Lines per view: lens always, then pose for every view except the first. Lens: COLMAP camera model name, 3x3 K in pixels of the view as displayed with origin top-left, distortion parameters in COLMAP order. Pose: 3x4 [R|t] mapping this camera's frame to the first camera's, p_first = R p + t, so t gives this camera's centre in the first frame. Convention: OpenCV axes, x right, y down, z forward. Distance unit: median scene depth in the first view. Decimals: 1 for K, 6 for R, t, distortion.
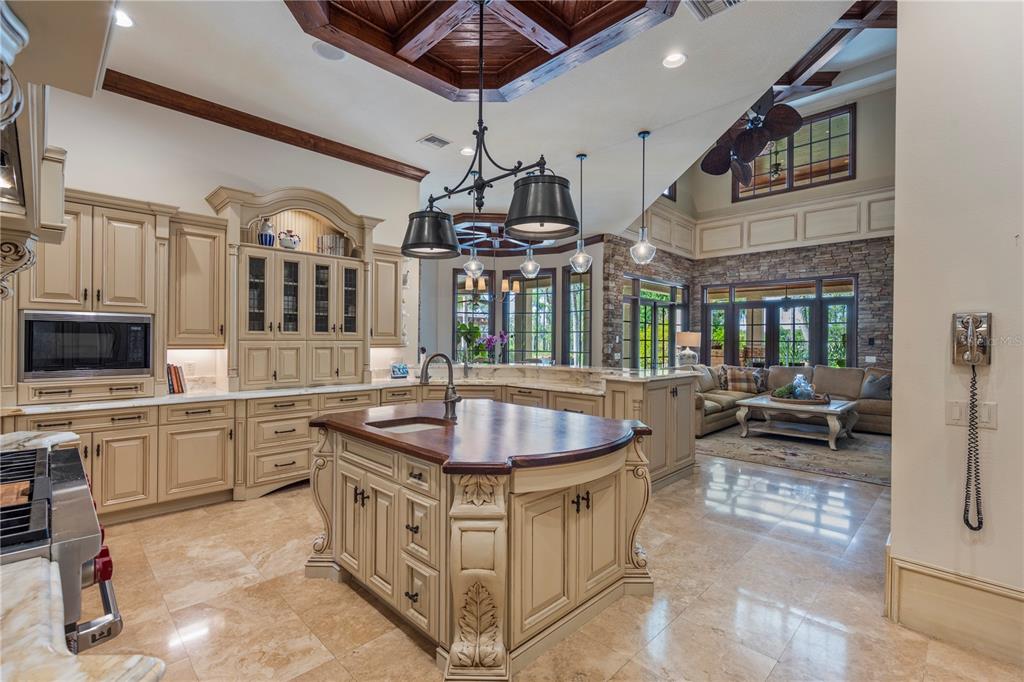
lens RADIAL K [[458.9, 0, 512.0], [0, 458.9, 341.0], [0, 0, 1]] dist [0.000259, 0.000112]
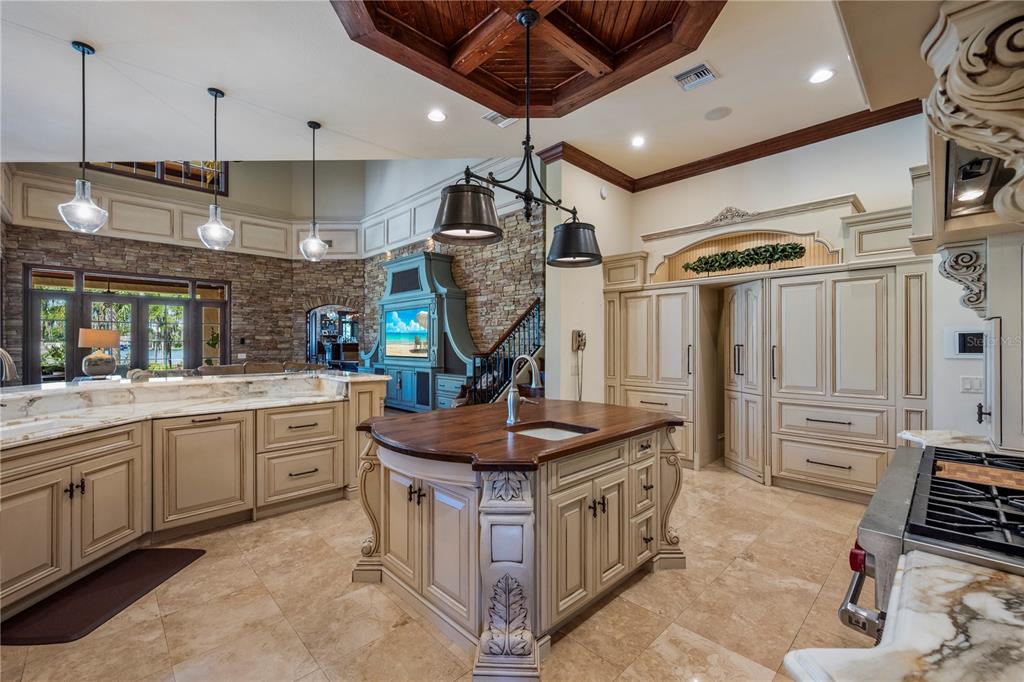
lens RADIAL K [[427.2, 0, 512.6], [0, 427.2, 344.3], [0, 0, 1]] dist [-0.000063, -0.000037]
pose [[0.015923, -0.011926, 0.999802, -0.604243], [0.001095, 0.999928, 0.011910, -0.004829], [-0.999873, 0.000905, 0.015935, 0.577984]]
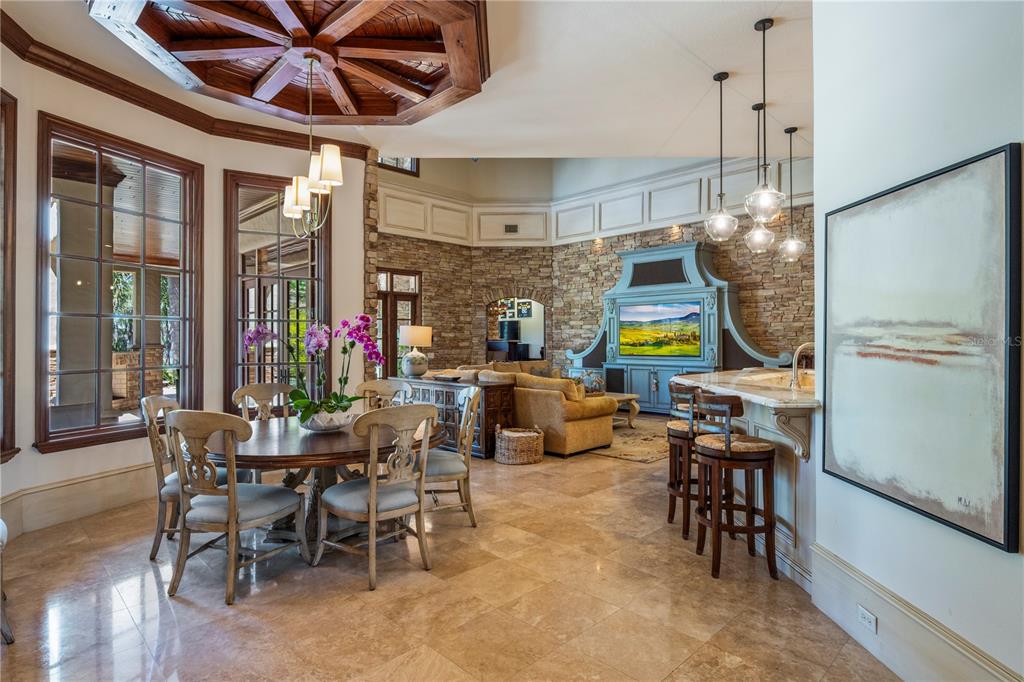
lens RADIAL K [[533.9, 0, 512.0], [0, 533.9, 341.0], [0, 0, 1]] dist [-0.003152, -0.000116]
pose [[0.010081, -0.009438, 0.999905, -0.874926], [0.002197, 0.999953, 0.009417, -0.008247], [-0.999947, 0.002101, 0.010101, 1.603748]]
